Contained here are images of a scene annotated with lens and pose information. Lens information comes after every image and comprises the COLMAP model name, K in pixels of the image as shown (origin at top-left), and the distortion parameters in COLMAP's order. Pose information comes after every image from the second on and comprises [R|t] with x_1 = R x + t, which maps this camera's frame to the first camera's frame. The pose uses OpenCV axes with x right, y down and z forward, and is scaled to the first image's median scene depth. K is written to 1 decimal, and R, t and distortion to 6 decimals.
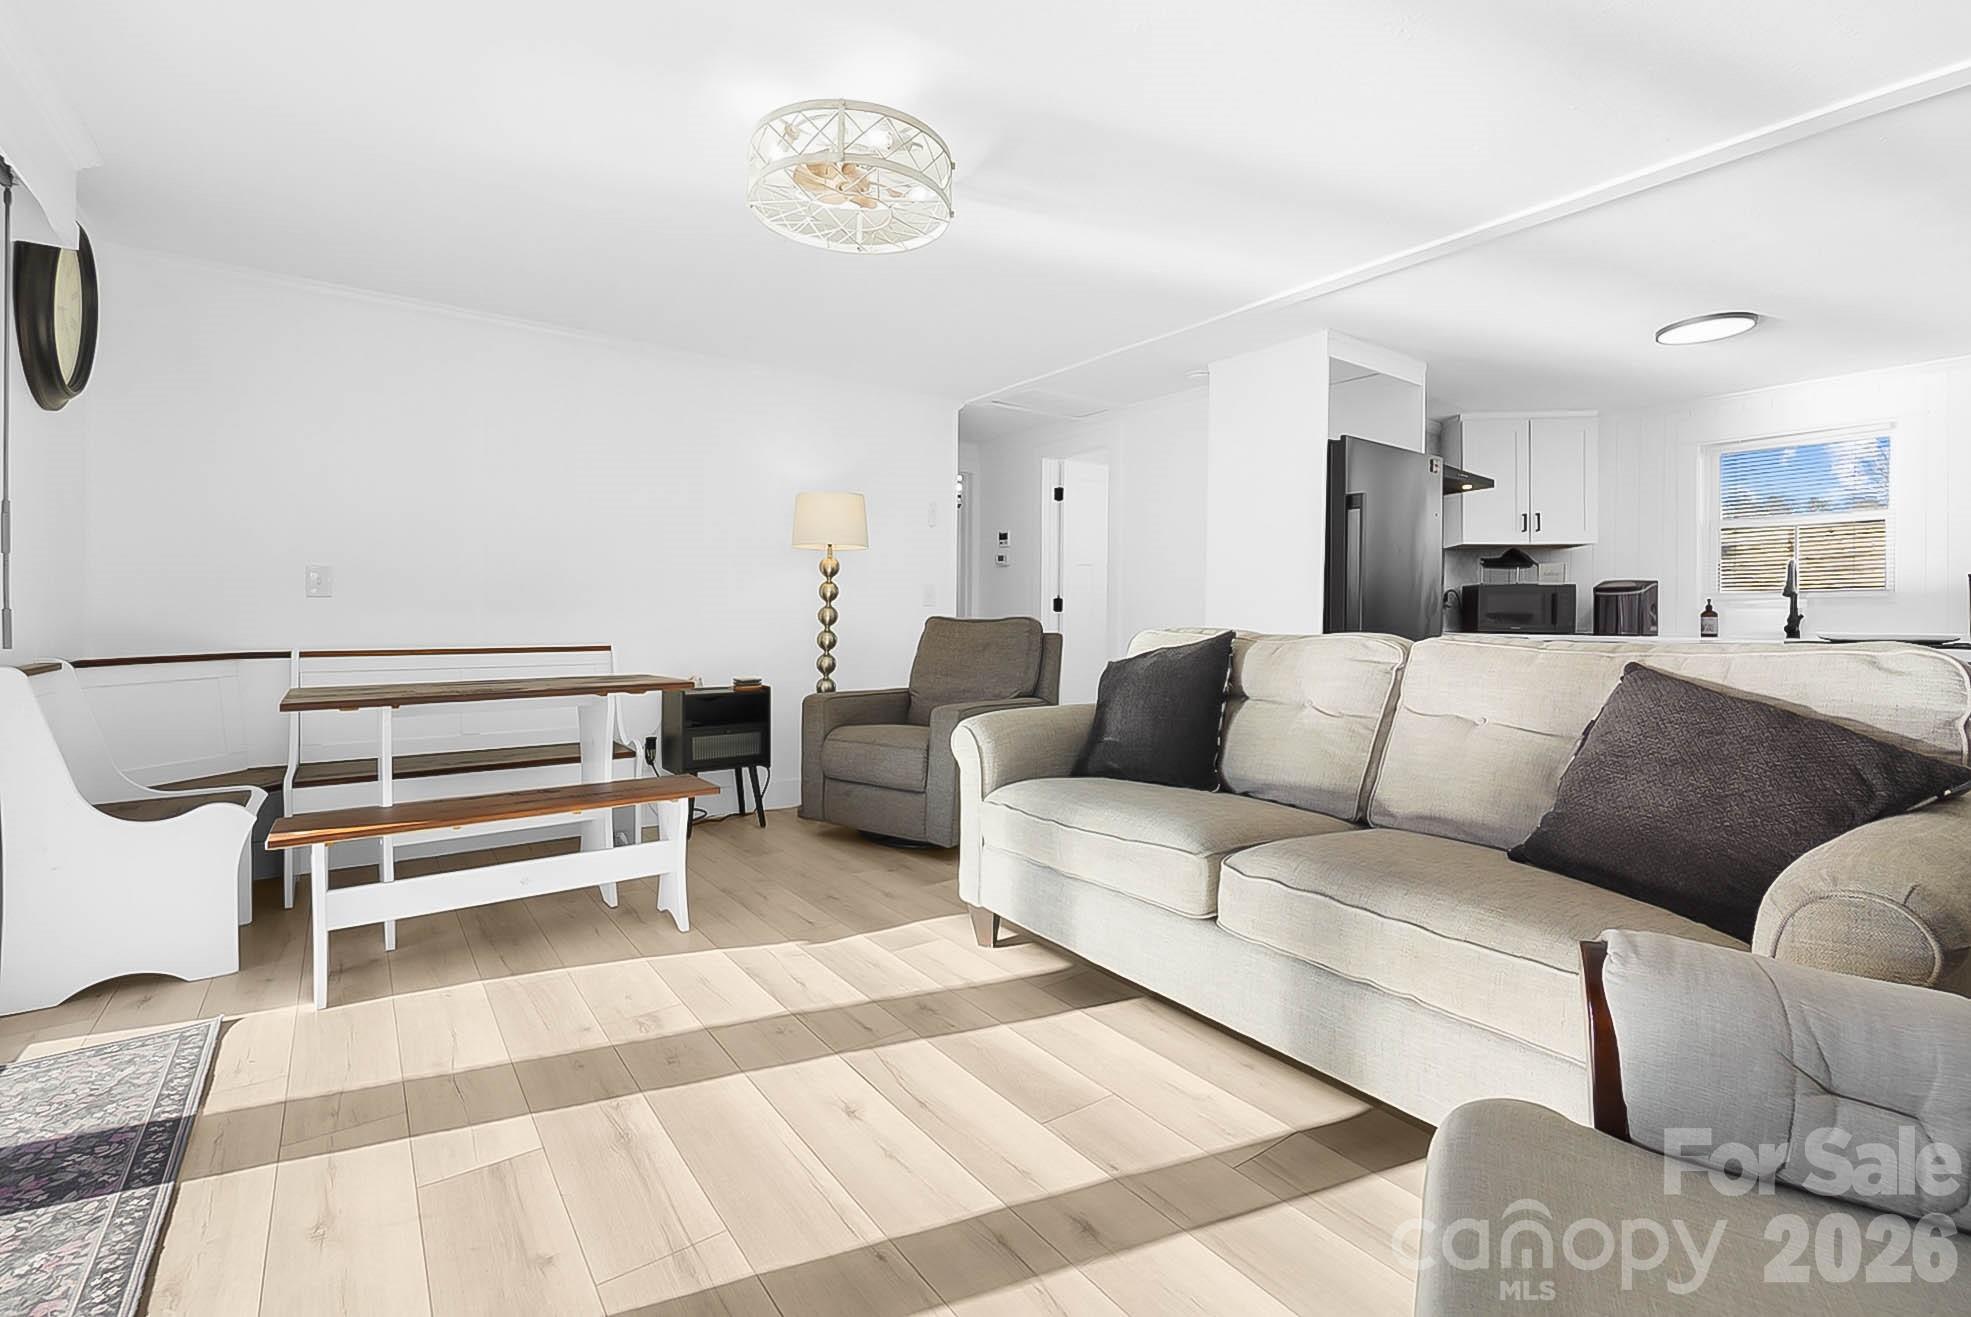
lens RADIAL K [[866.4, 0, 985.0], [0, 866.4, 636.4], [0, 0, 1]] dist [-0.003774, -0.000748]
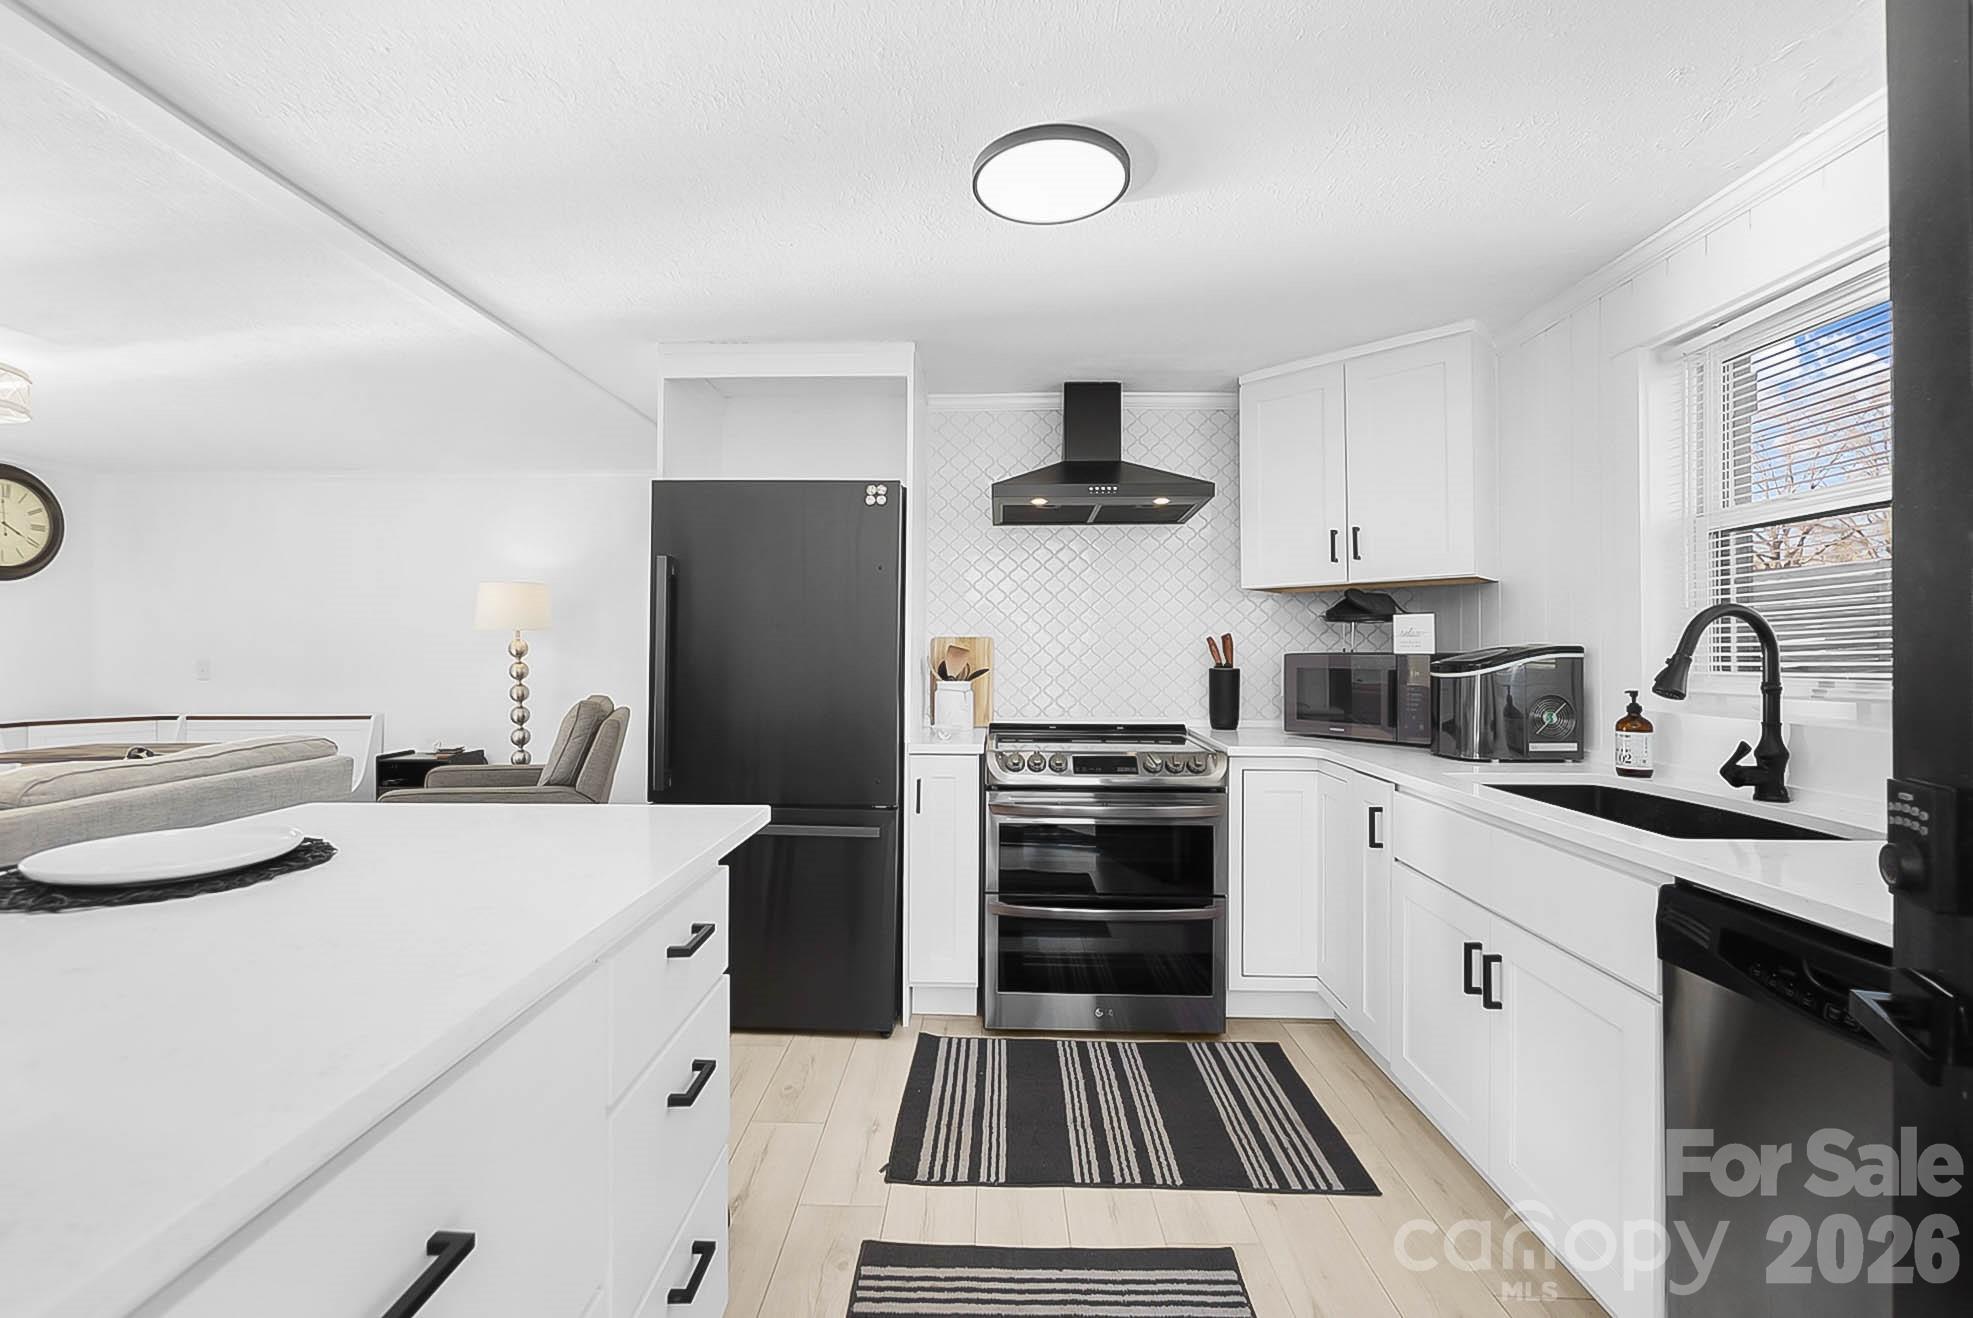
lens RADIAL K [[867.3, 0, 986.0], [0, 867.3, 636.9], [0, 0, 1]] dist [-0.003774, -0.000748]
pose [[0.790042, -0.017994, -0.612789, 1.249575], [-0.010632, 0.999017, -0.043043, -0.070419], [0.612961, 0.040521, 0.789073, 0.653714]]
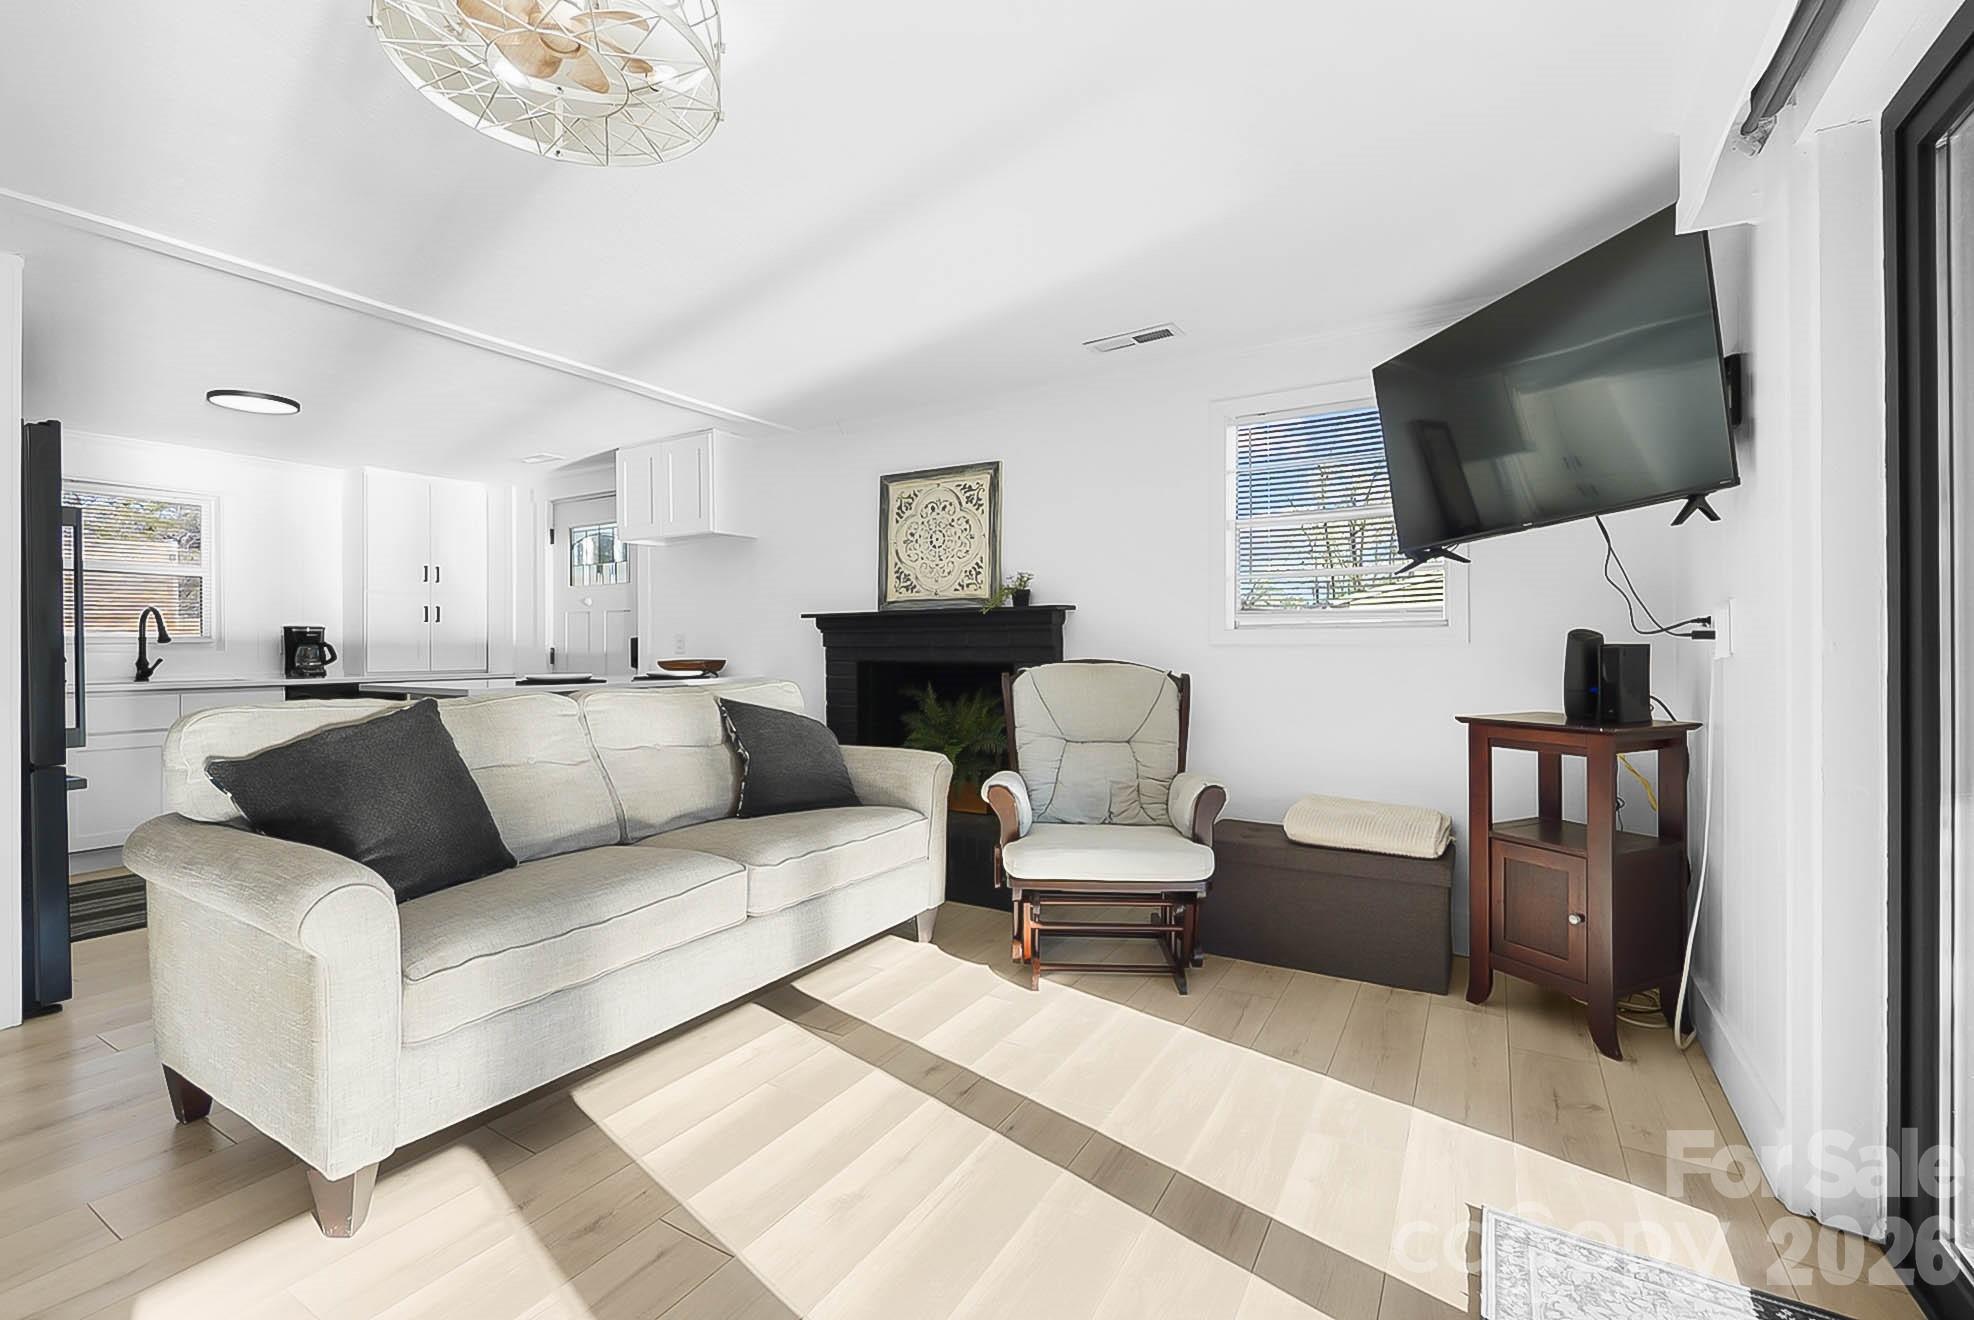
lens RADIAL K [[855.6, 0, 982.8], [0, 855.6, 649.2], [0, 0, 1]] dist [0.034471, -0.000115]
pose [[-0.390435, -0.007651, 0.920599, -0.596930], [0.020163, 0.999655, 0.016859, -0.048624], [-0.920410, 0.025145, -0.390146, 0.655099]]
